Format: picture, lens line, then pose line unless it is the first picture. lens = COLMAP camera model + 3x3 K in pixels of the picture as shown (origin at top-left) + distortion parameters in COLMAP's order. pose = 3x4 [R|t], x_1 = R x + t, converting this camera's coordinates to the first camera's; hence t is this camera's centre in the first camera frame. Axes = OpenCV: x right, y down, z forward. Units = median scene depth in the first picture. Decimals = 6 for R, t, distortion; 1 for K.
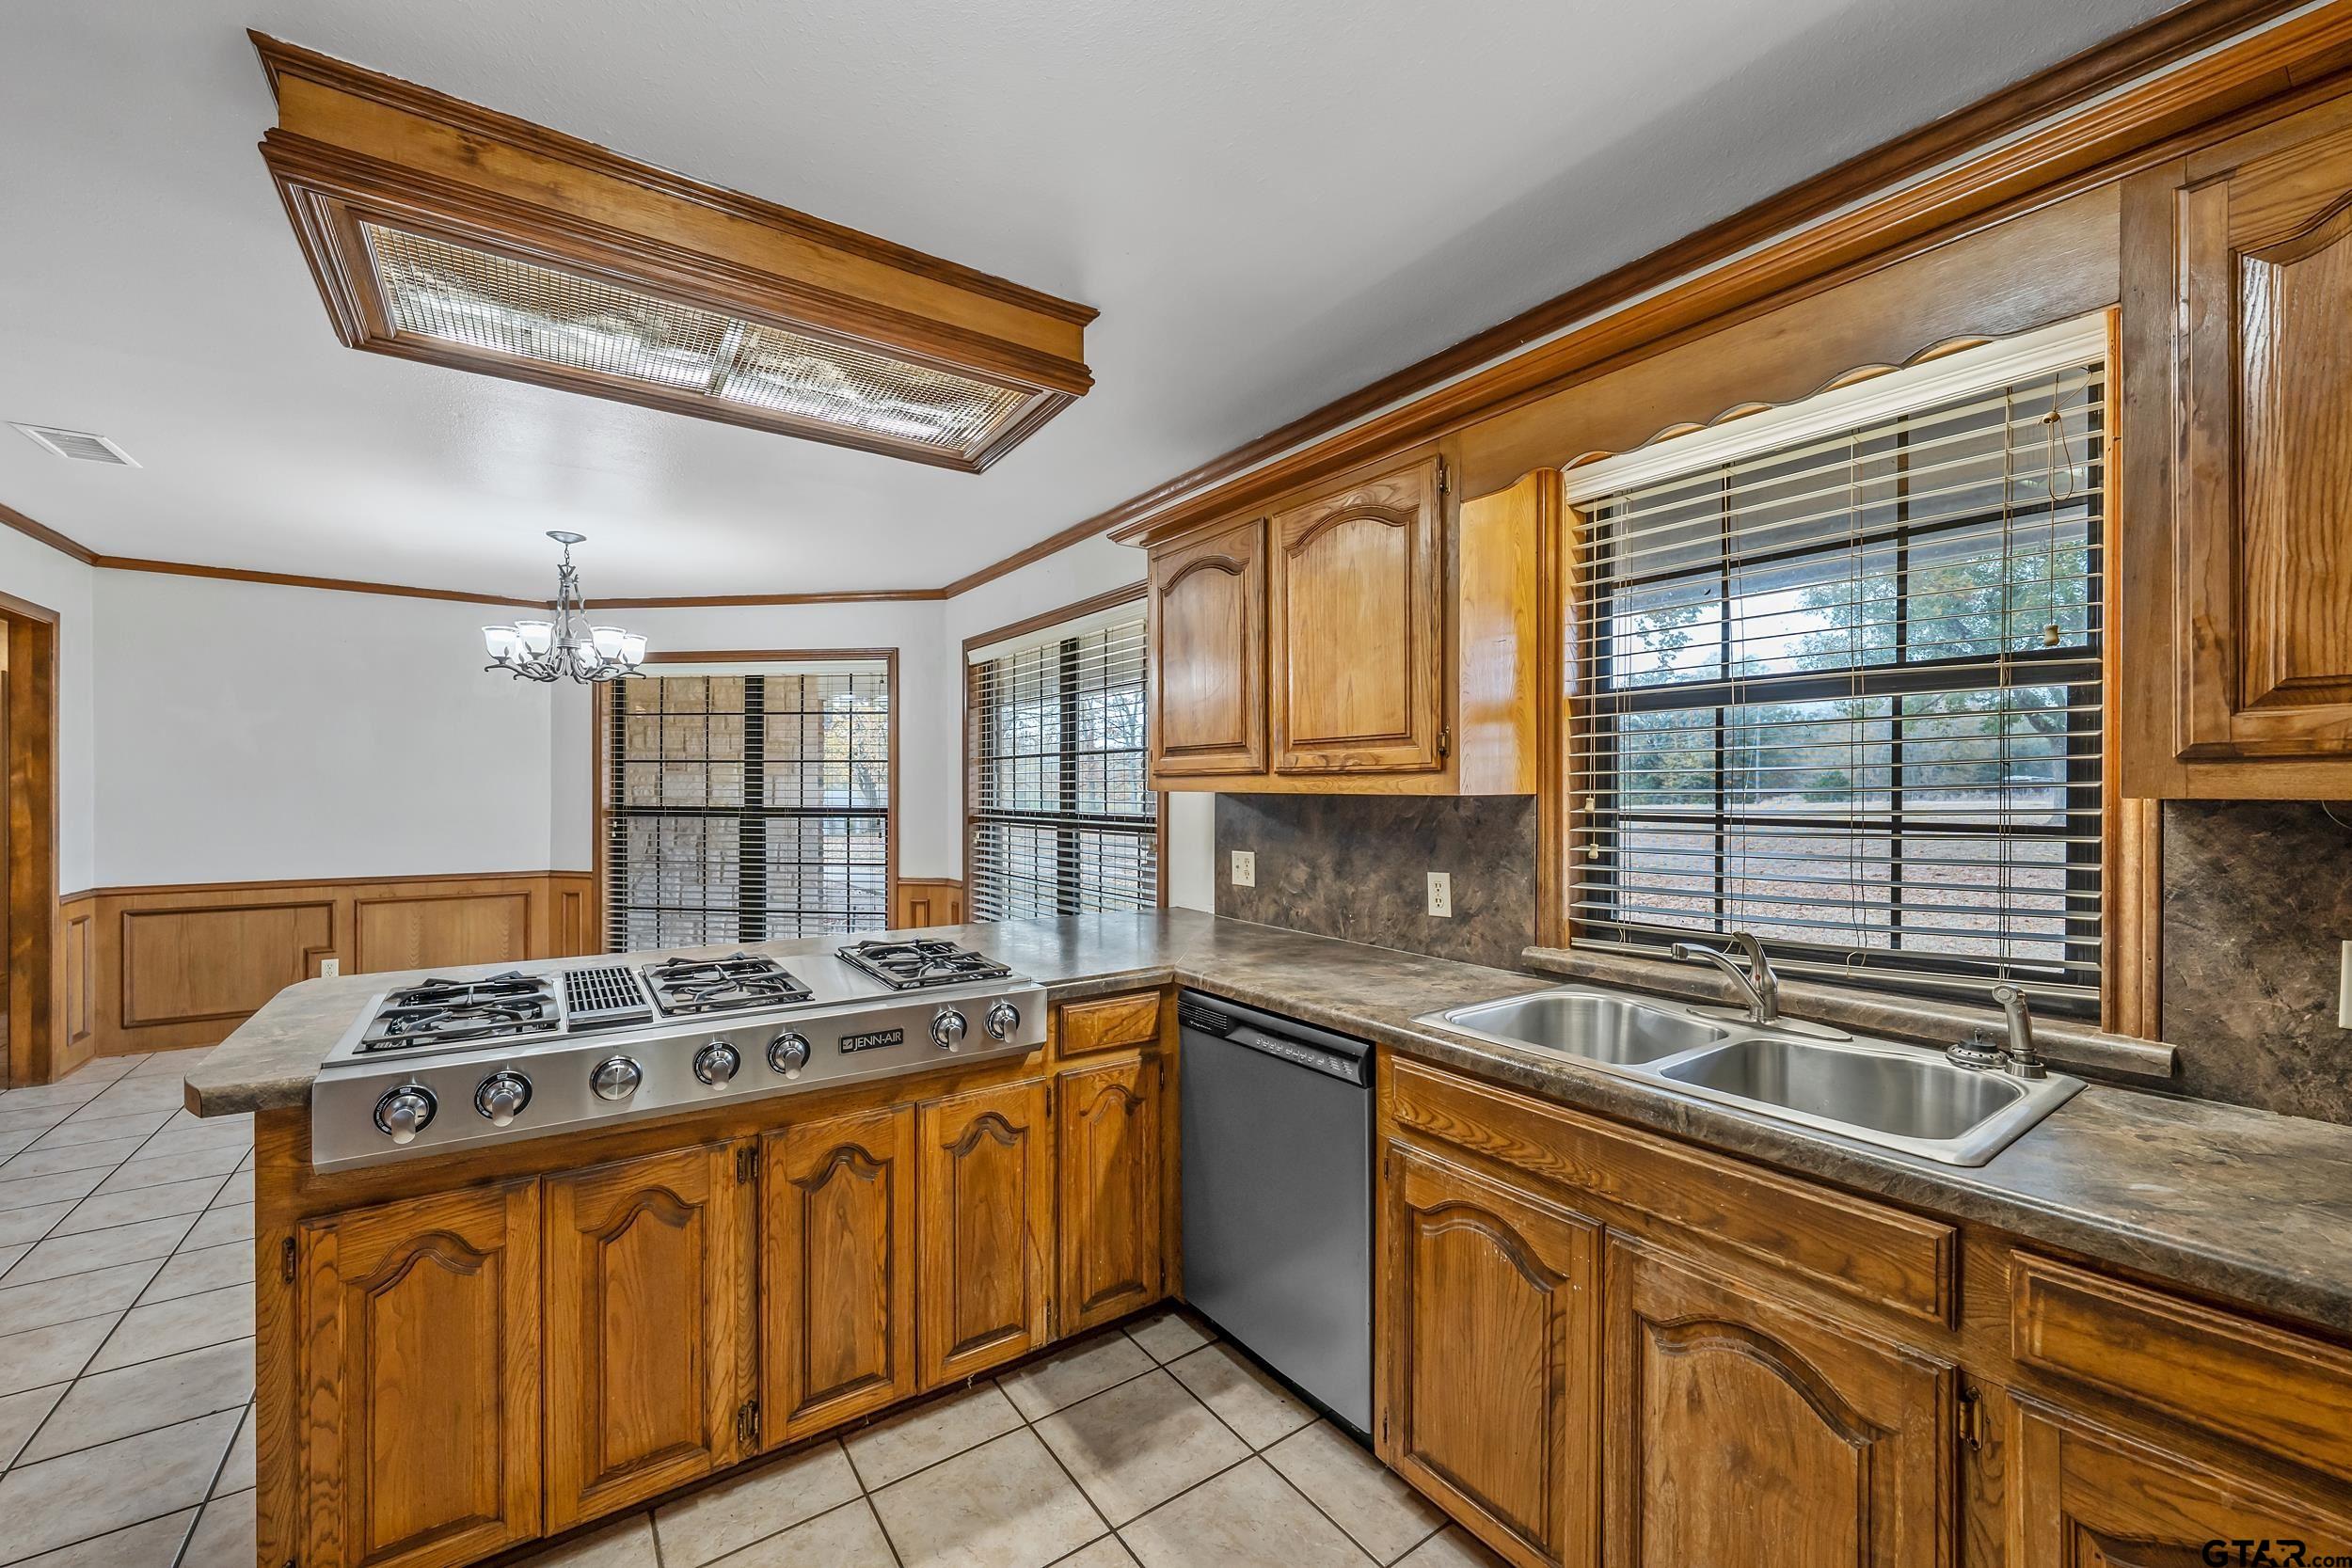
lens RADIAL K [[895.6, 0, 1179.0], [0, 895.6, 787.2], [0, 0, 1]] dist [-0.001295, 0.000055]
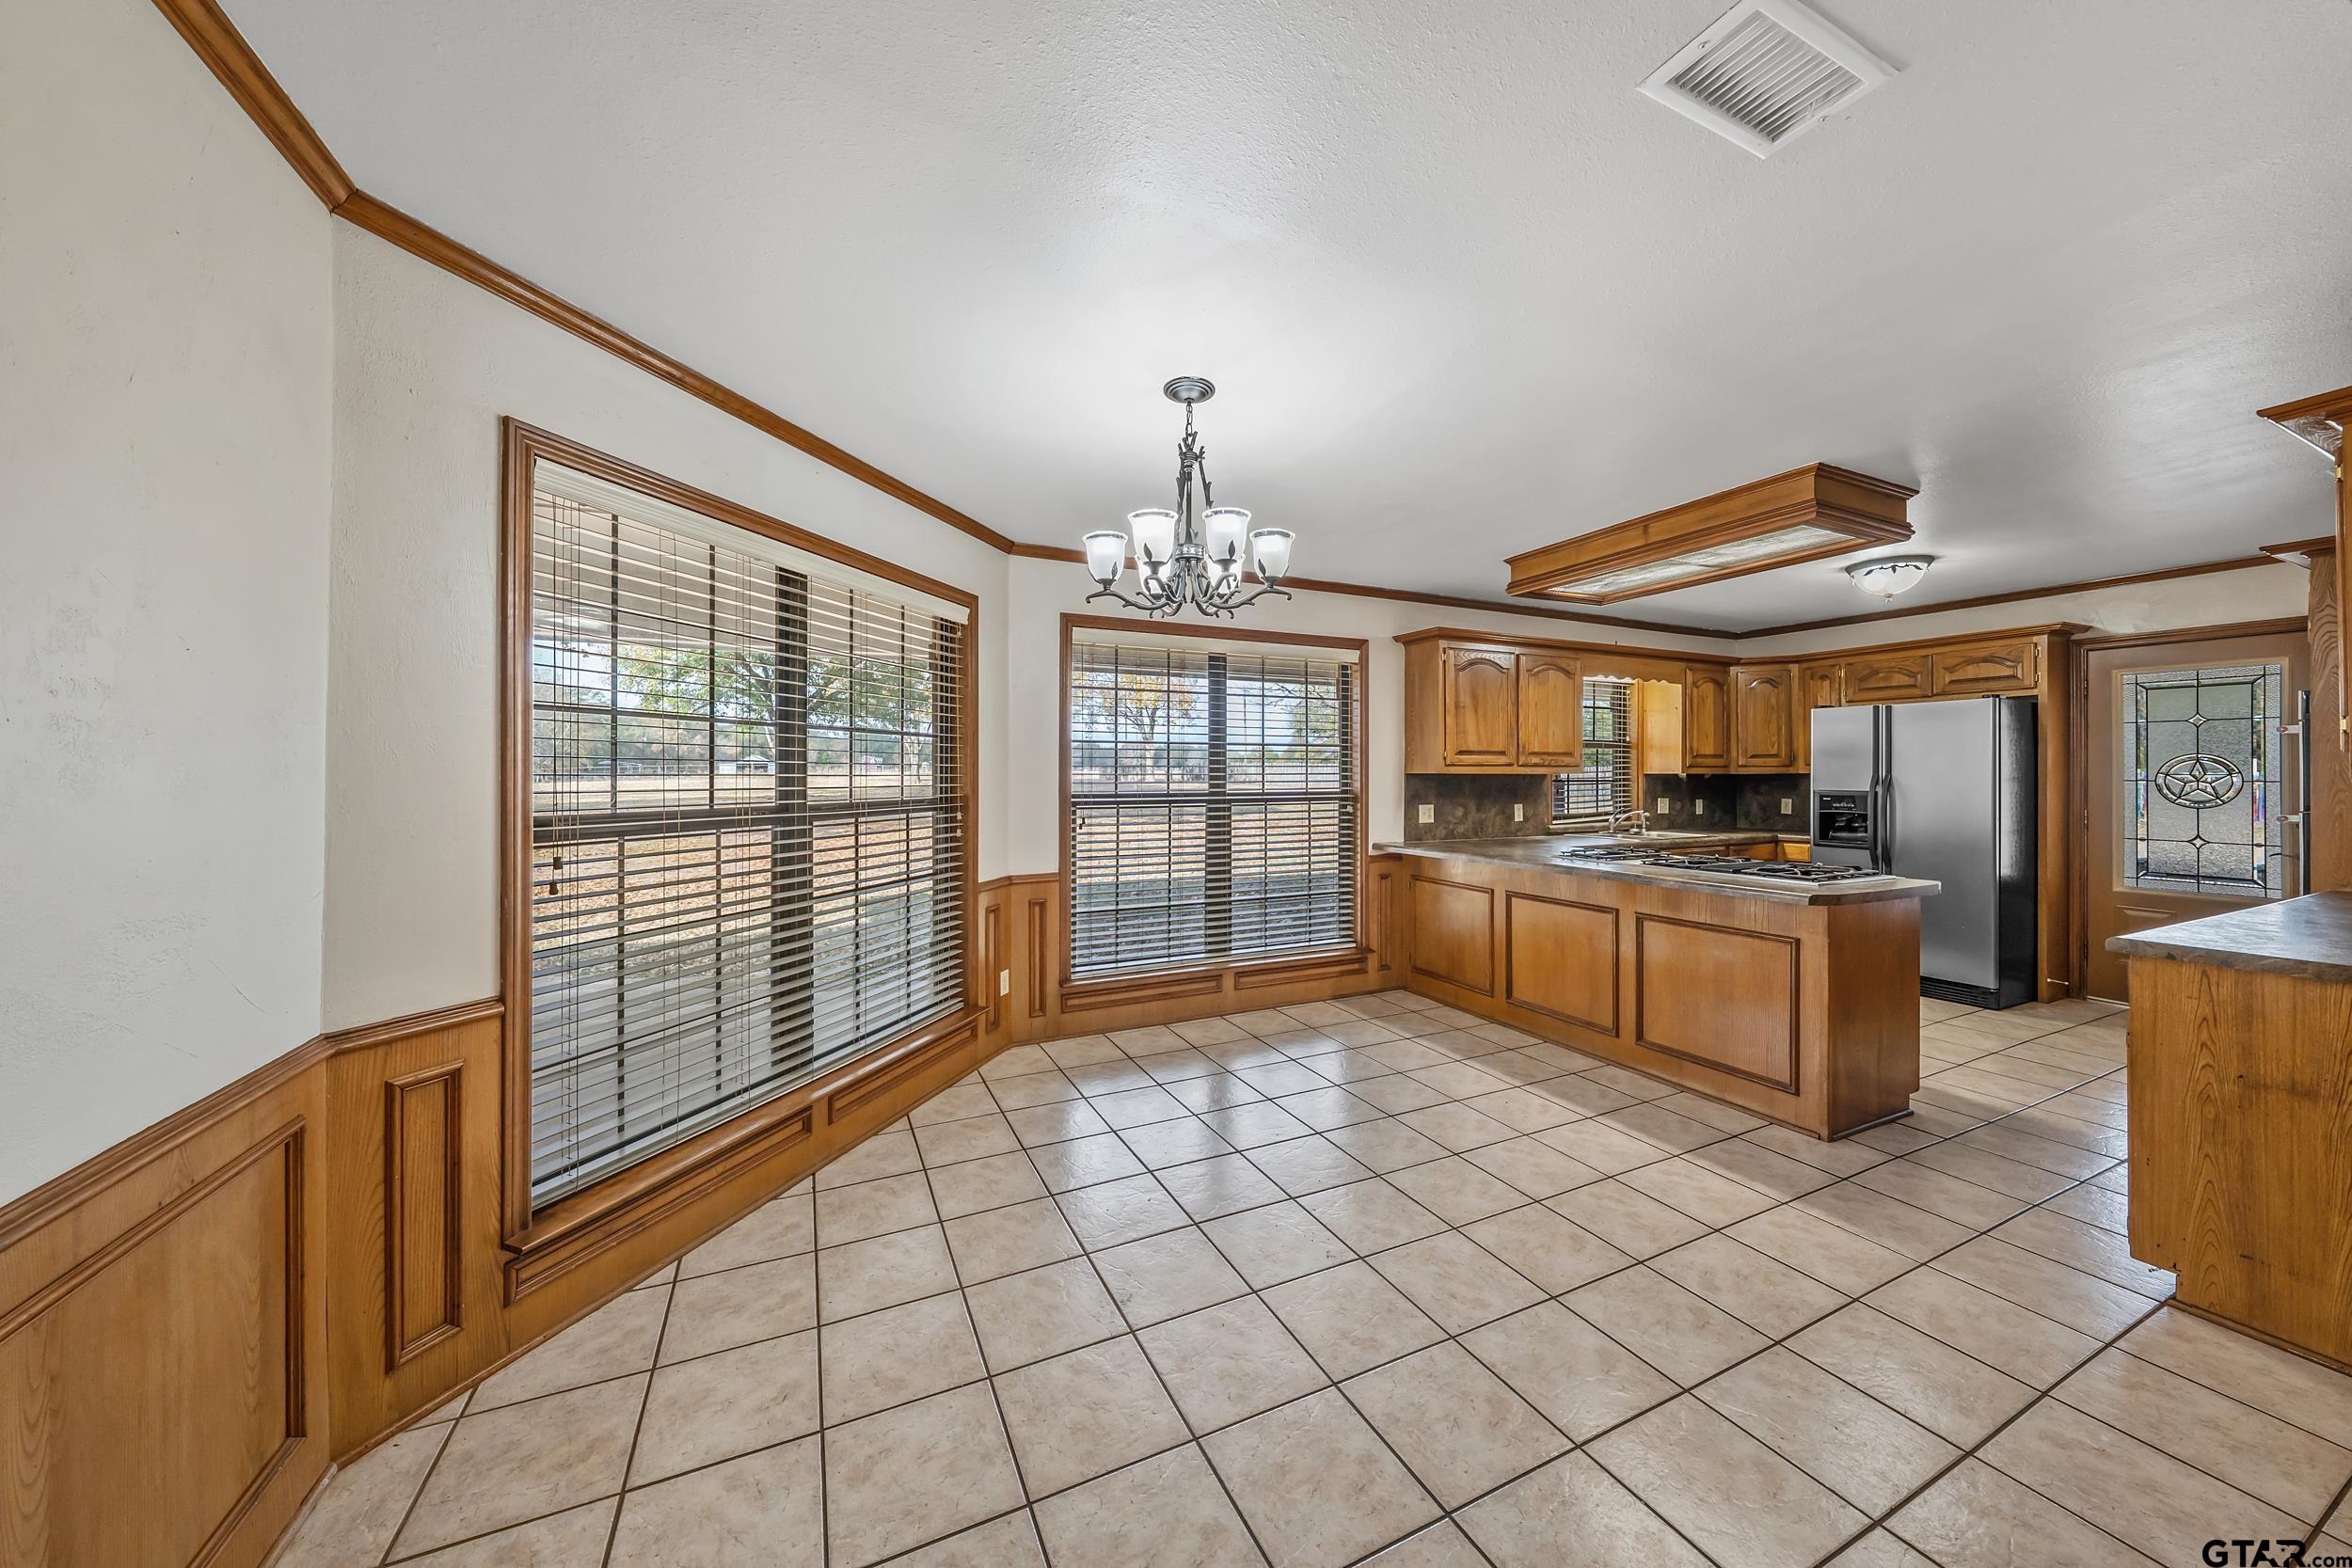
lens RADIAL K [[813.5, 0, 1191.9], [0, 813.5, 779.4], [0, 0, 1]] dist [-0.000198, -0.000028]
pose [[0.145722, -0.001406, 0.989325, -2.332452], [0.000536, 0.999999, 0.001342, 0.018749], [-0.989325, 0.000335, 0.145723, 1.688521]]
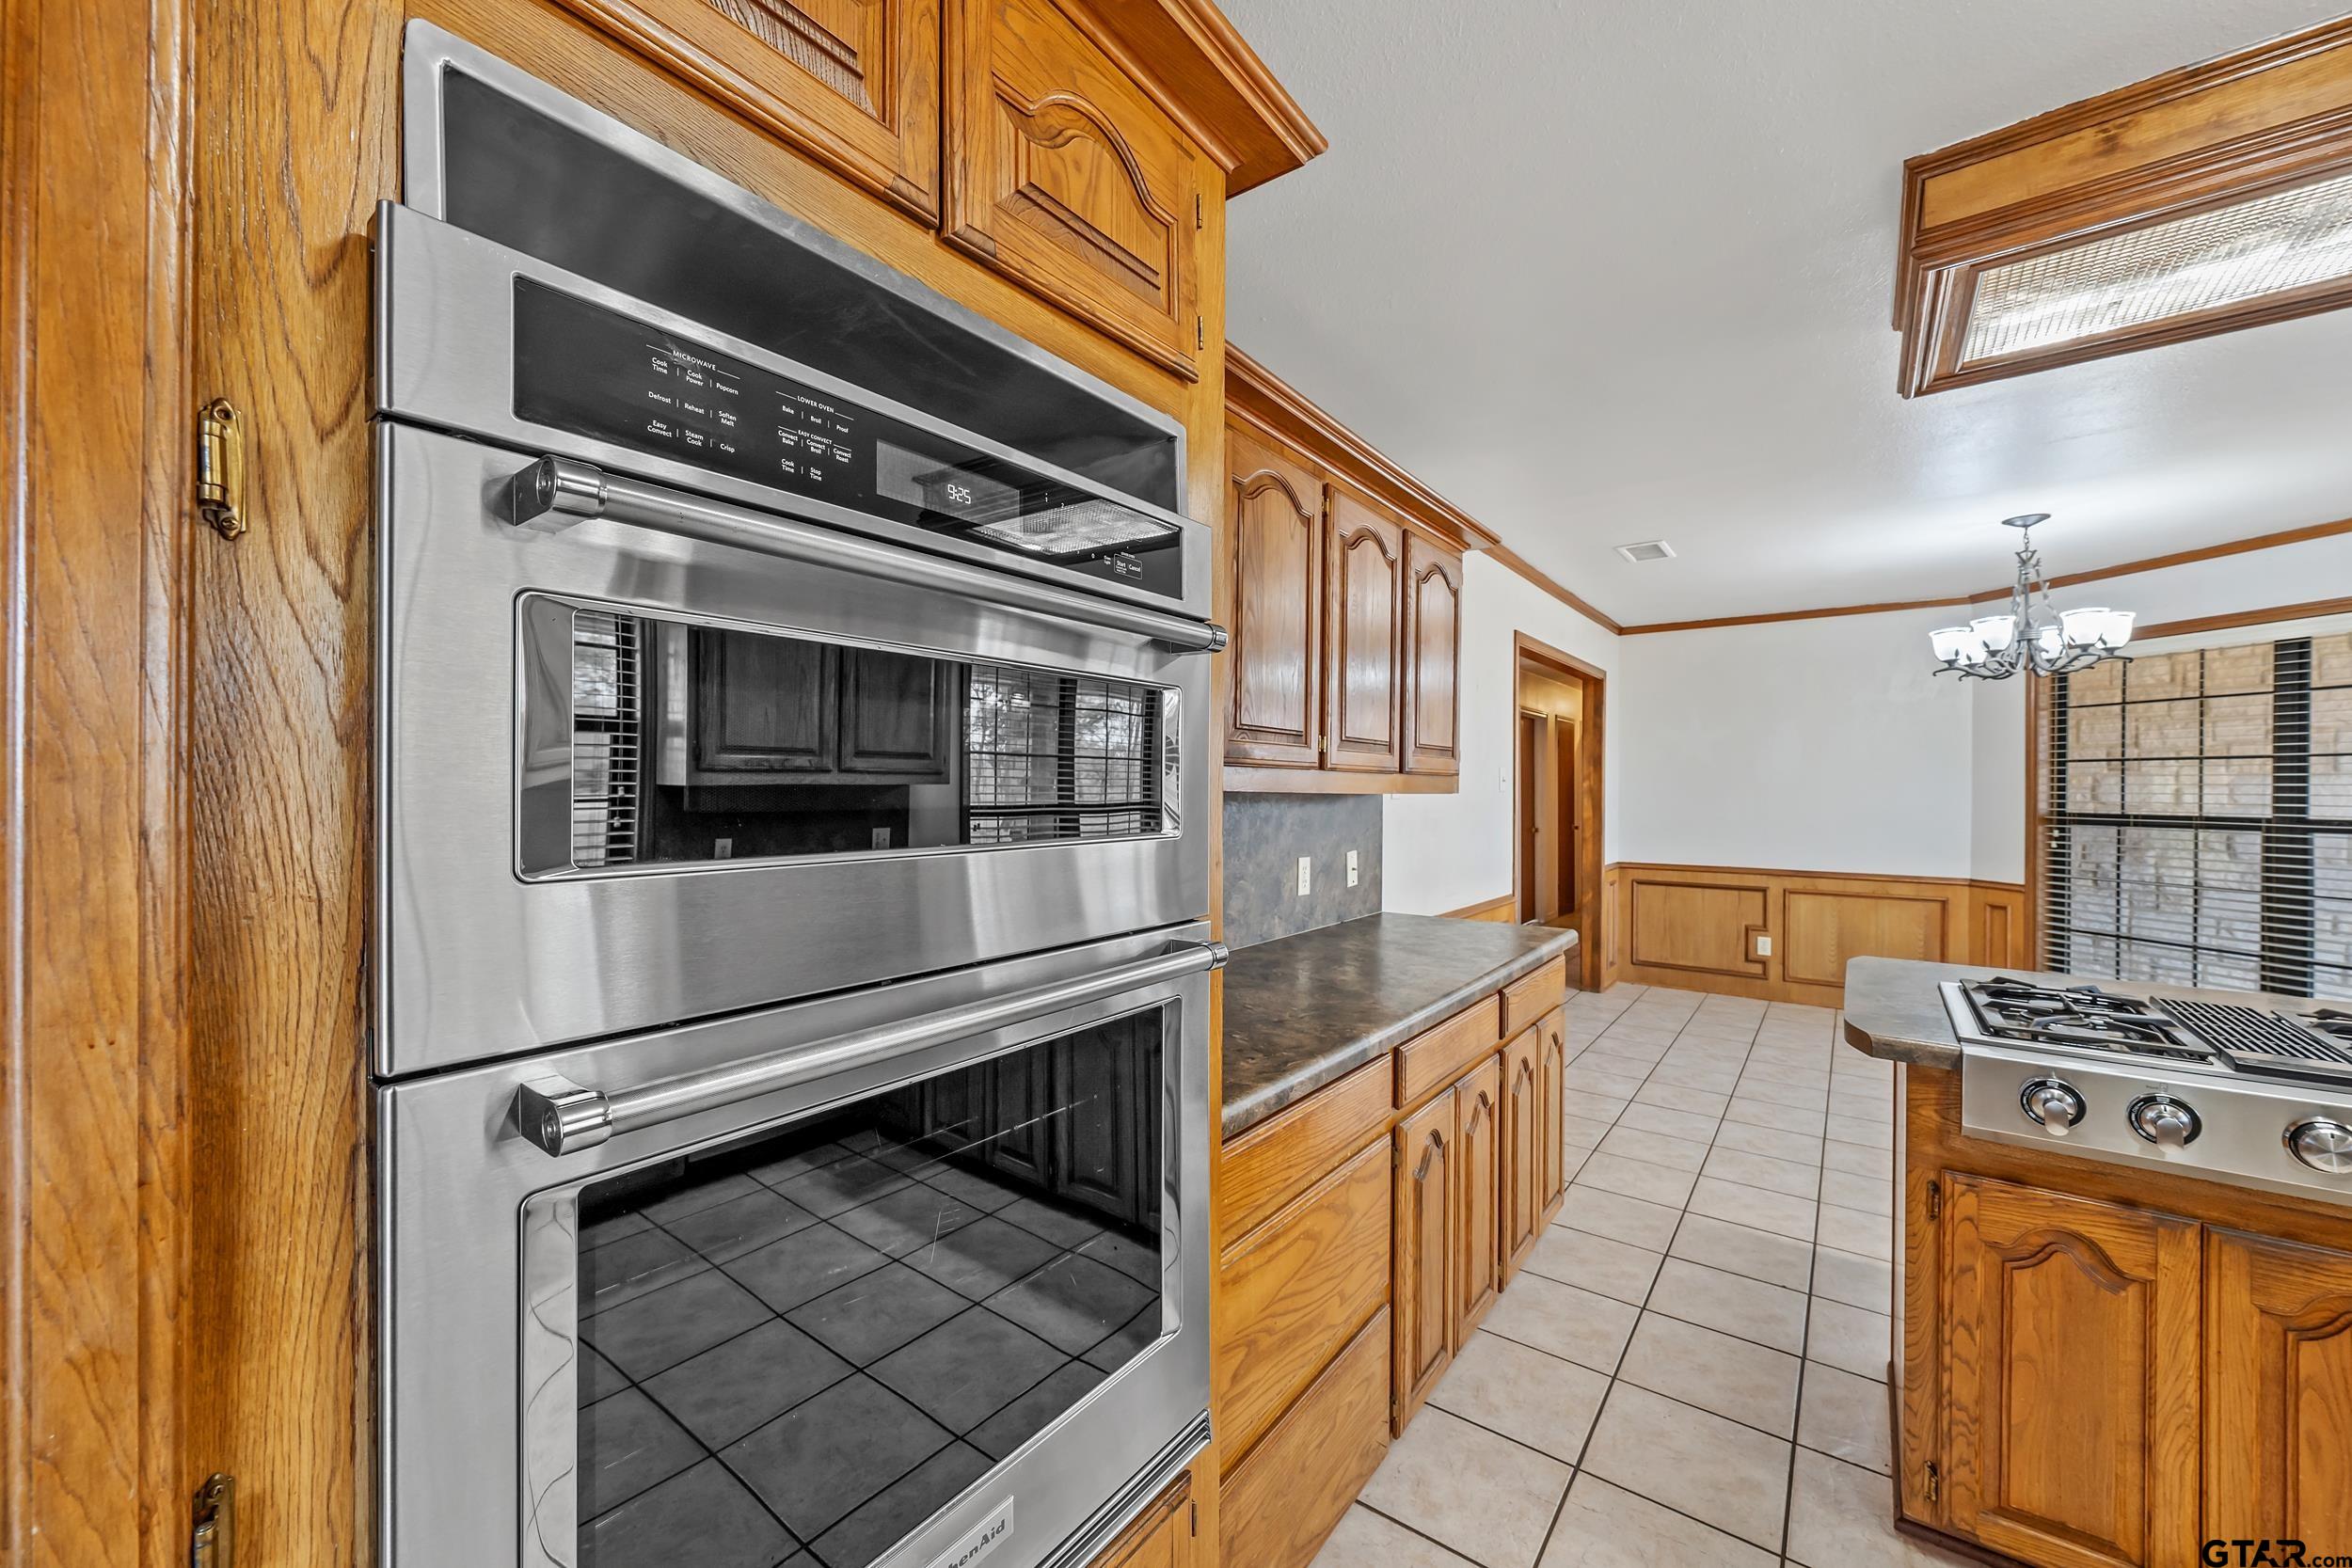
lens RADIAL K [[895.6, 0, 1177.4], [0, 895.6, 785.2], [0, 0, 1]] dist [-0.001295, 0.000055]
pose [[0.311843, -0.005553, -0.950117, -0.160469], [-0.000467, 0.999982, -0.005997, -0.000008], [0.950133, 0.002314, 0.311835, -0.233904]]
